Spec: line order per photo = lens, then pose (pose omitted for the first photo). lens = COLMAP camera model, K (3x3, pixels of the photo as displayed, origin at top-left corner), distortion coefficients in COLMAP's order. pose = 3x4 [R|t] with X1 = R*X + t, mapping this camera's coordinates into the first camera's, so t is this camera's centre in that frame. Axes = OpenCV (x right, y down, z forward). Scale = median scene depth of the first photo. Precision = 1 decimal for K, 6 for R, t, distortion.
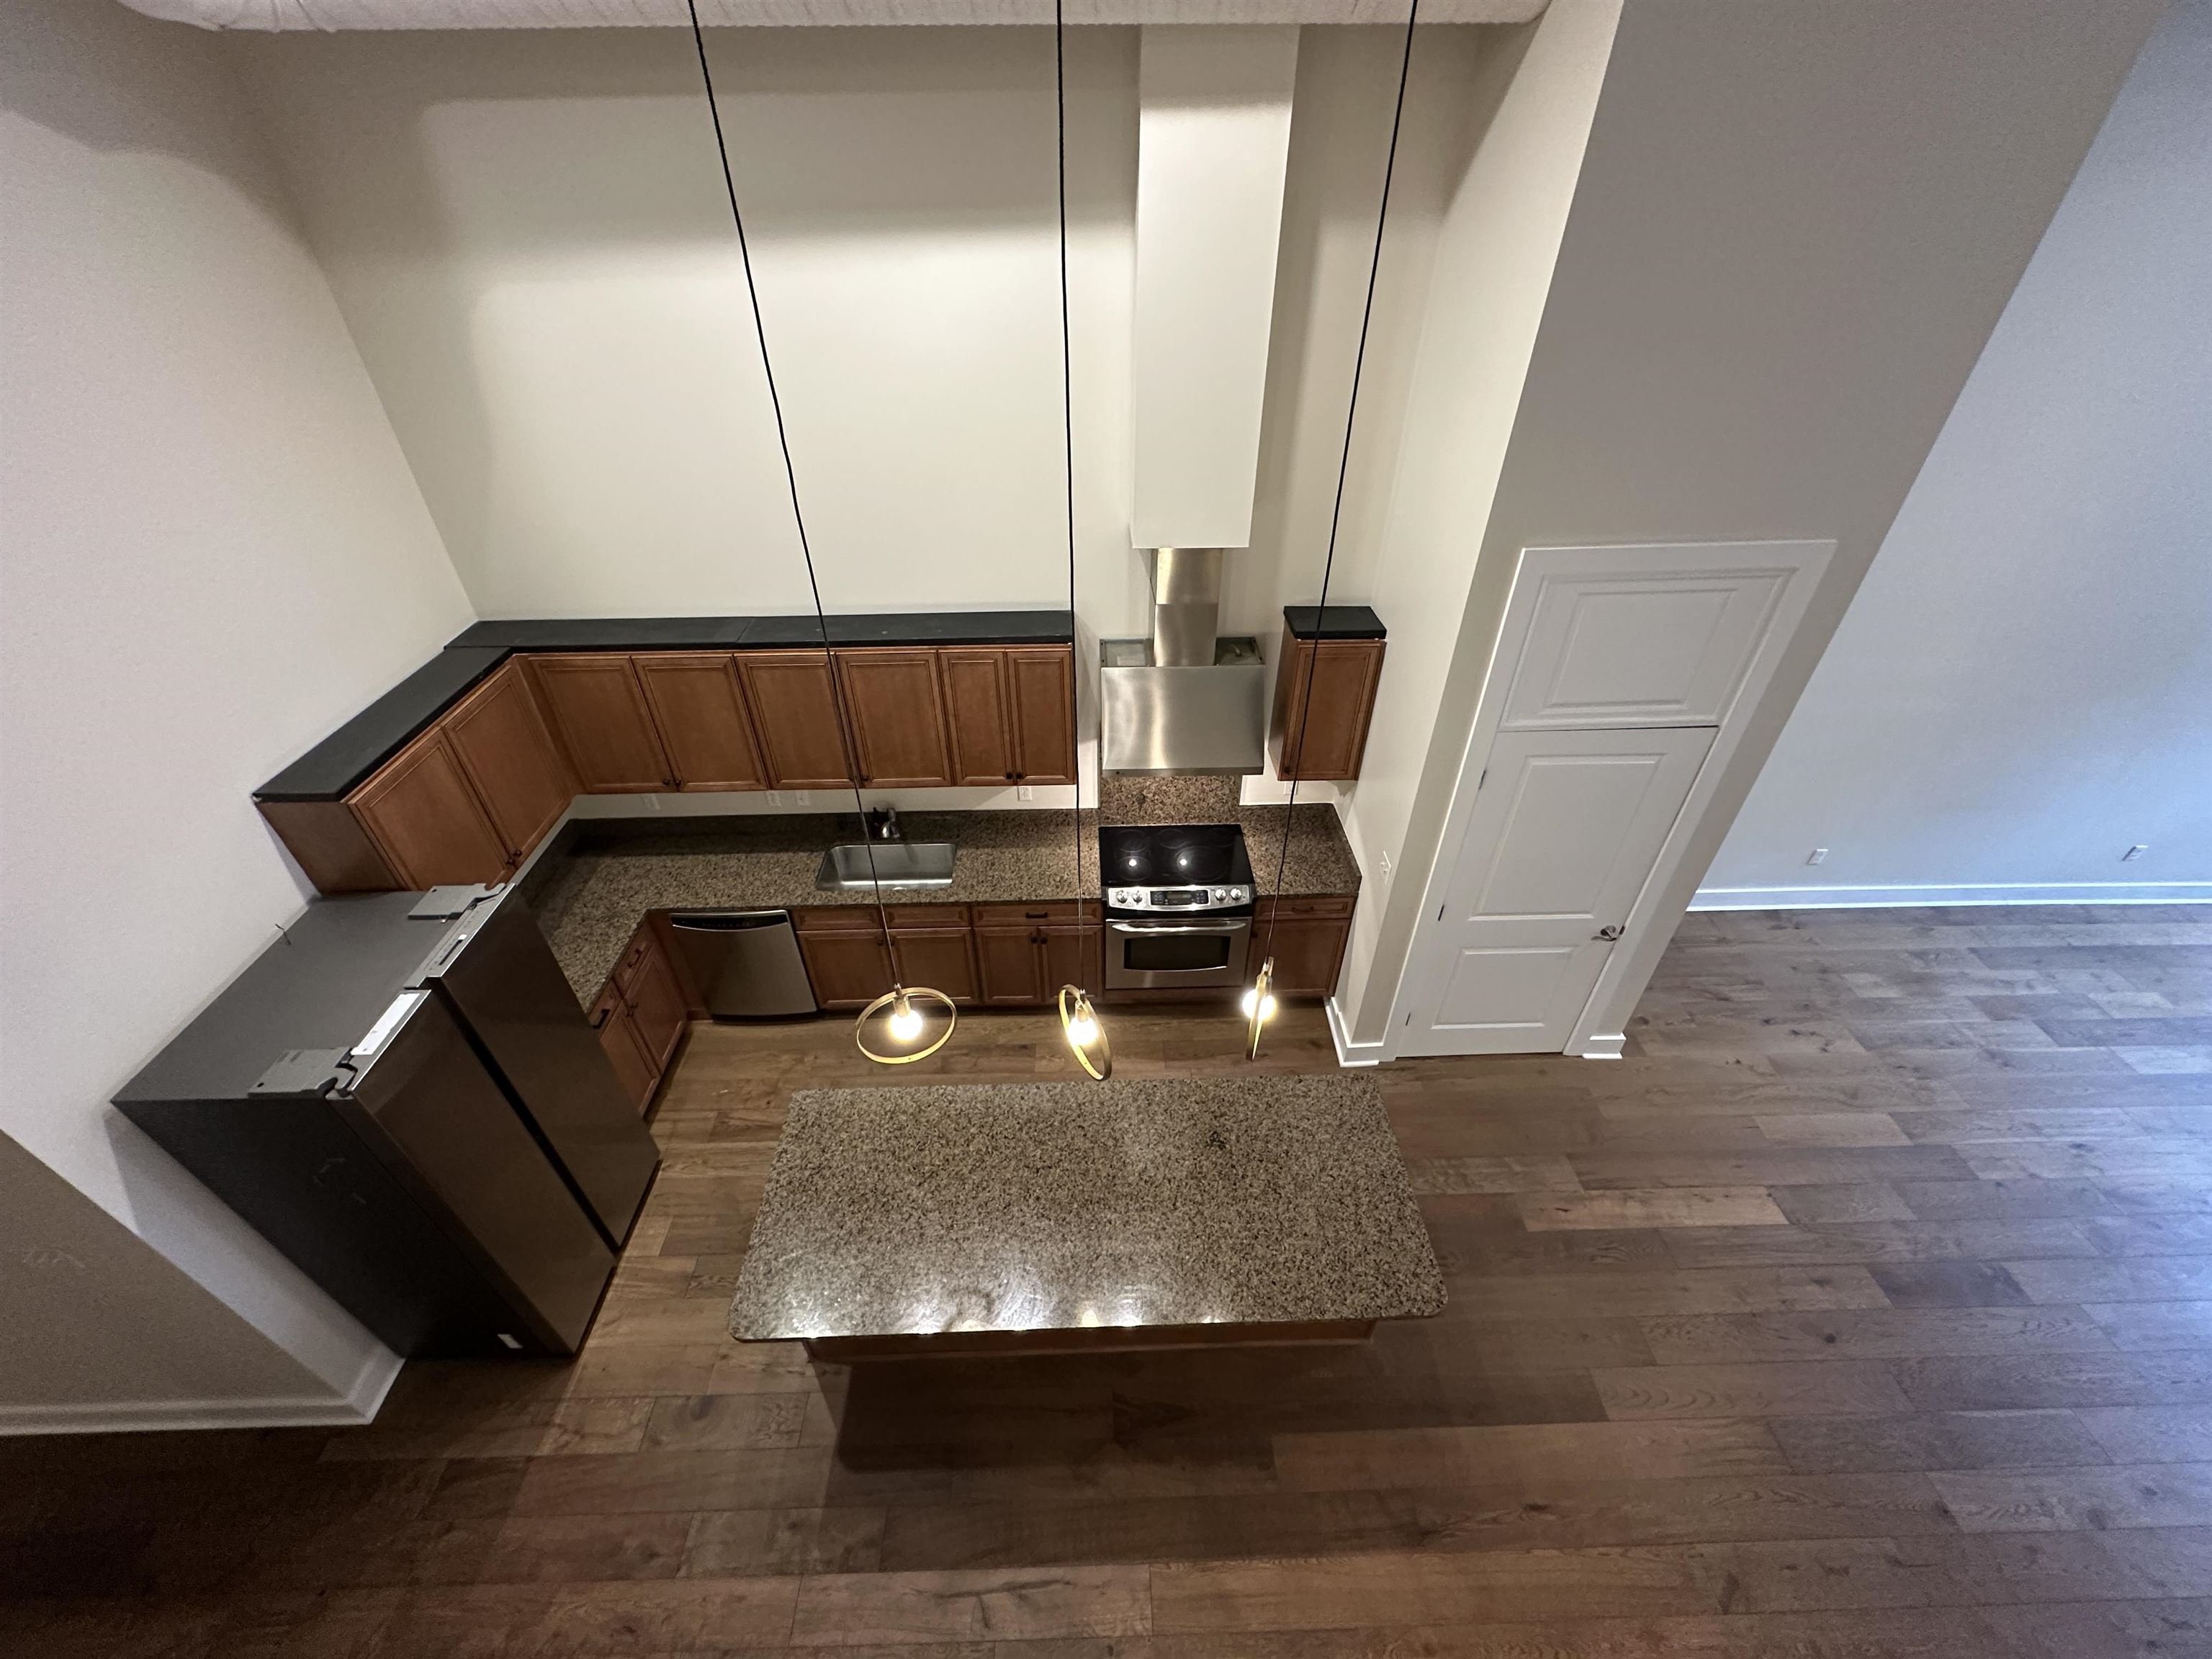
lens RADIAL K [[887.0, 0, 1099.3], [0, 887.0, 828.8], [0, 0, 1]] dist [-0.000939, -0.000387]
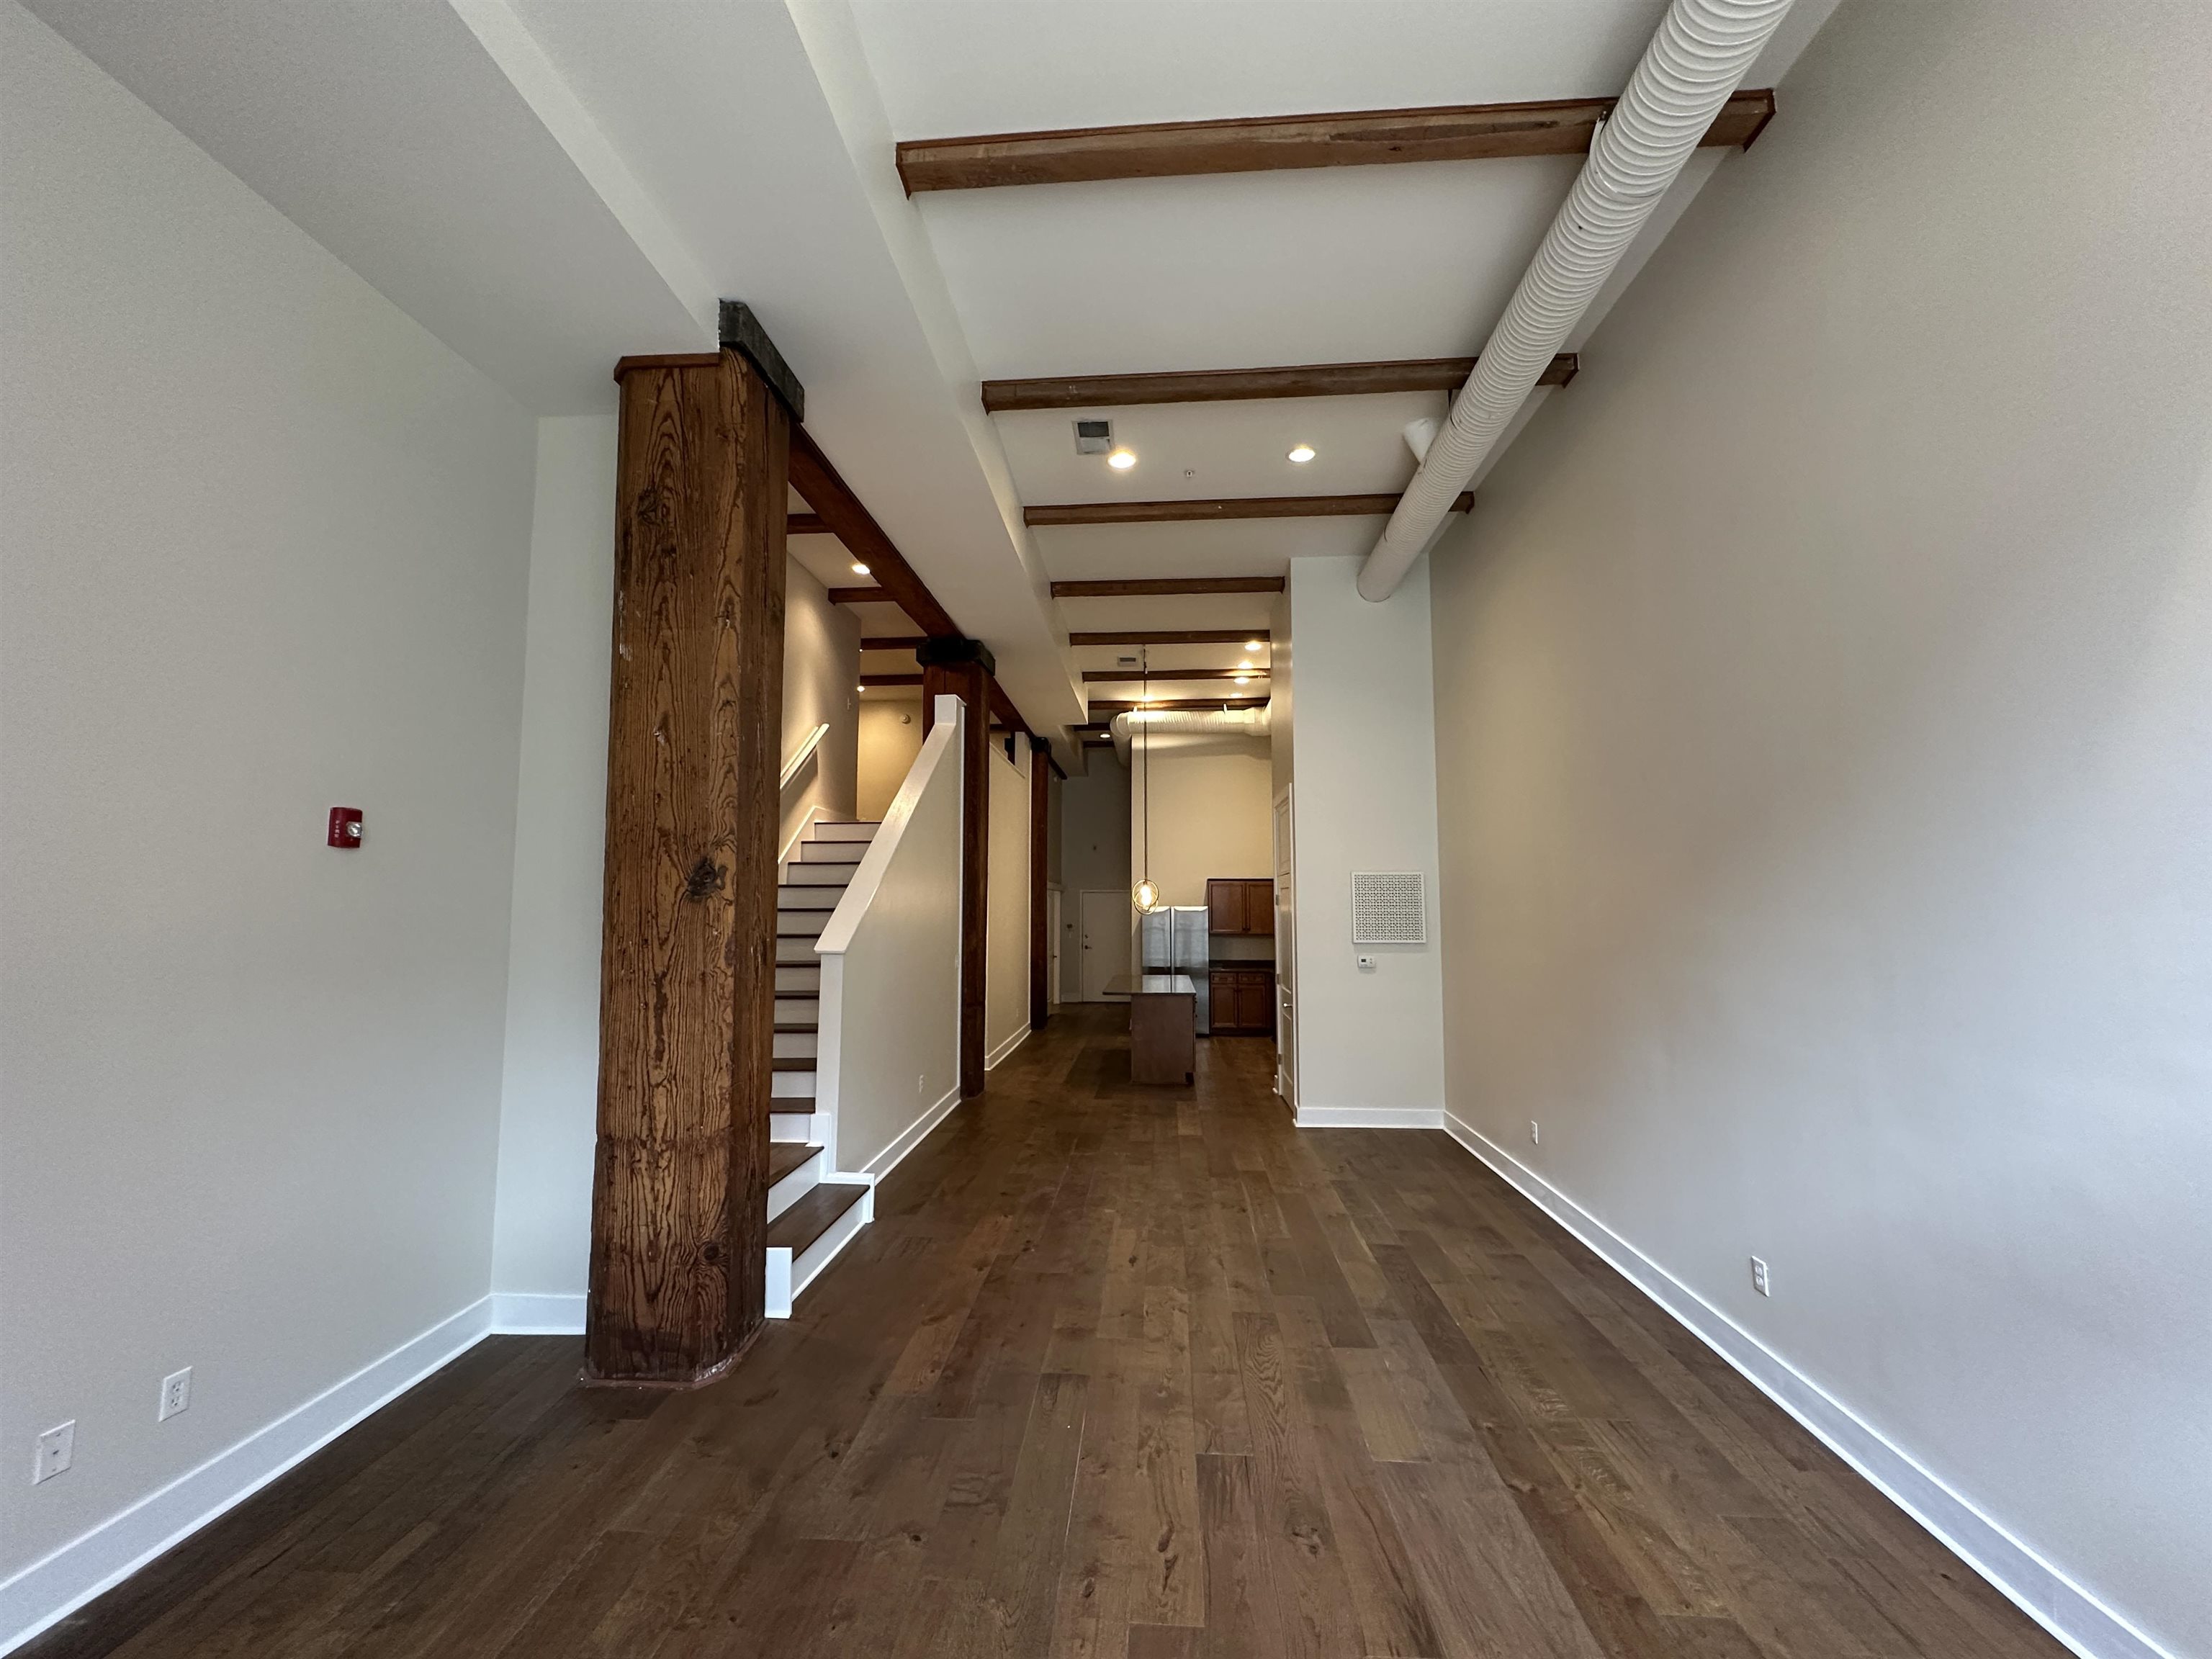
lens RADIAL K [[883.0, 0, 1101.8], [0, 883.0, 829.3], [0, 0, 1]] dist [-0.000750, 0.000105]
pose [[-0.096775, -0.081798, -0.991939, 2.449710], [-0.600941, 0.799260, -0.007280, 0.077135], [0.793413, 0.595392, -0.126504, 0.728476]]
